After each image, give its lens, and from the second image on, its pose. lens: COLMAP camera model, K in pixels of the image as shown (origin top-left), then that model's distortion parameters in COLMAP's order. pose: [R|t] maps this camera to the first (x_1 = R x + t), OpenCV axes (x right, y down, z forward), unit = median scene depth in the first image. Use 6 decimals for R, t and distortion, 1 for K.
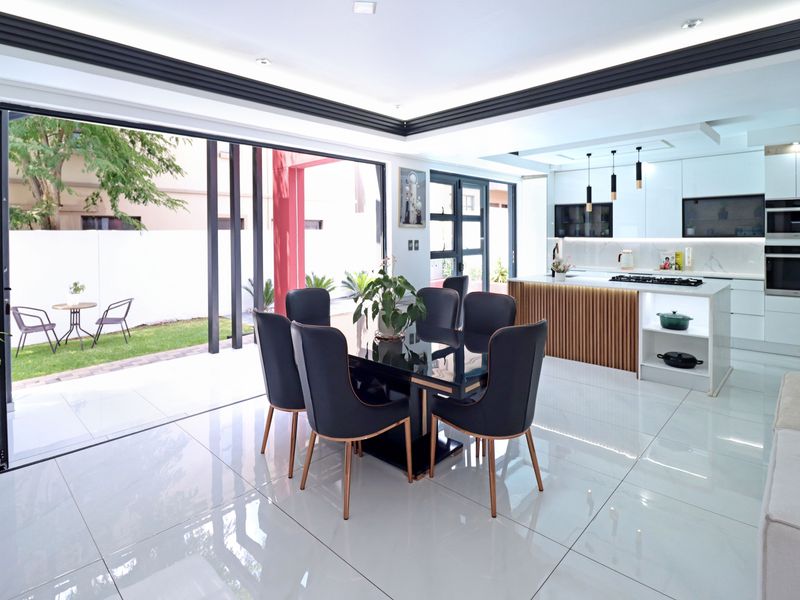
lens RADIAL K [[425.9, 0, 363.9], [0, 425.9, 278.7], [0, 0, 1]] dist [-0.011742, -0.006905]
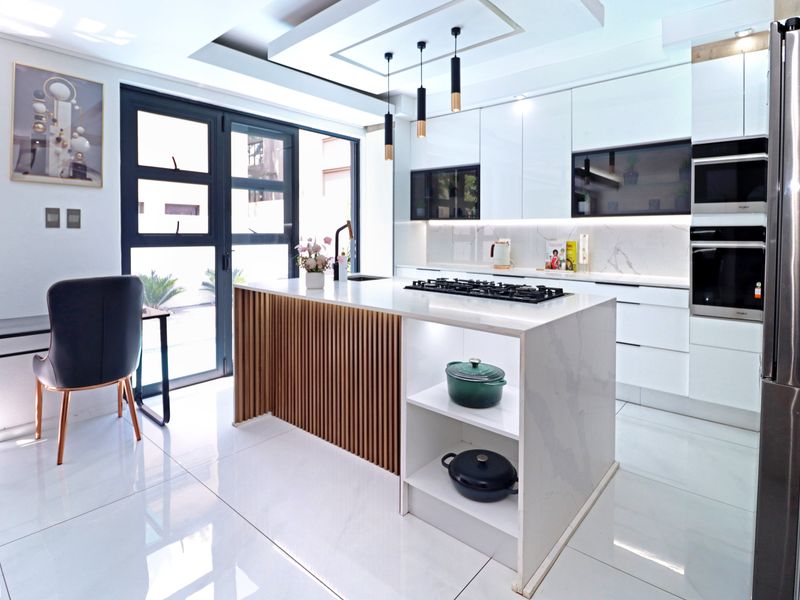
lens RADIAL K [[437.2, 0, 386.6], [0, 437.2, 281.4], [0, 0, 1]] dist [-0.012873, -0.002478]
pose [[0.995362, 0.005778, 0.096025, 0.459567], [-0.006370, 0.999963, 0.005857, -0.006462], [-0.095988, -0.006442, 0.995362, 0.426337]]
